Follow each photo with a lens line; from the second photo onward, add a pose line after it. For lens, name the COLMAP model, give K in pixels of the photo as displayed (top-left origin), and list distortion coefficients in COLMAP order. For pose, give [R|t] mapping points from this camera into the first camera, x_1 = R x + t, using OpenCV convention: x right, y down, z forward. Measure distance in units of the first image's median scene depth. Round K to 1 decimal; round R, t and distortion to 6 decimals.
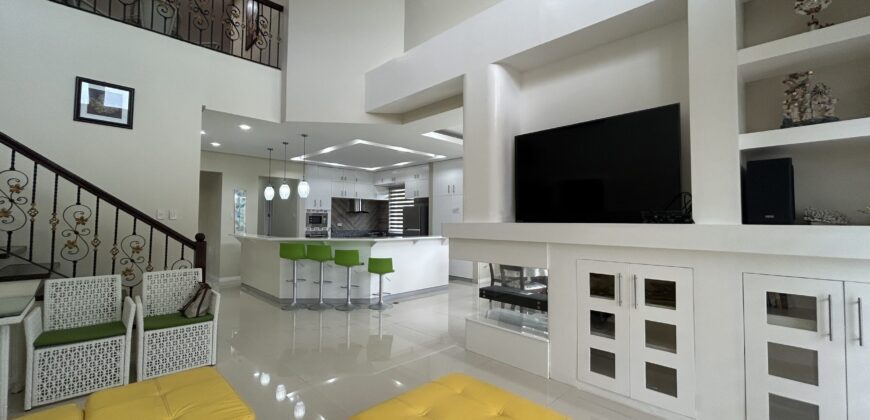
lens RADIAL K [[347.3, 0, 433.4], [0, 347.3, 208.2], [0, 0, 1]] dist [-0.001030, -0.000347]
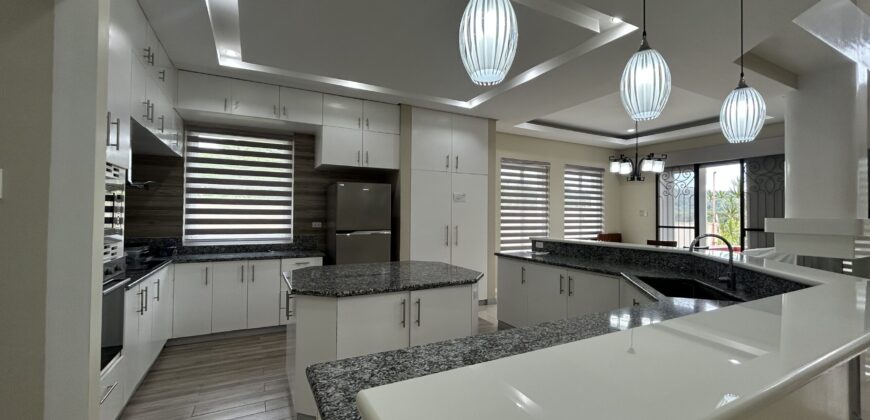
lens RADIAL K [[347.3, 0, 434.1], [0, 347.3, 211.4], [0, 0, 1]] dist [-0.001030, -0.000347]
pose [[0.286327, 0.007101, 0.958106, -0.478020], [-0.040625, 0.999163, 0.004735, 0.025620], [-0.957270, -0.040279, 0.286376, 0.757050]]
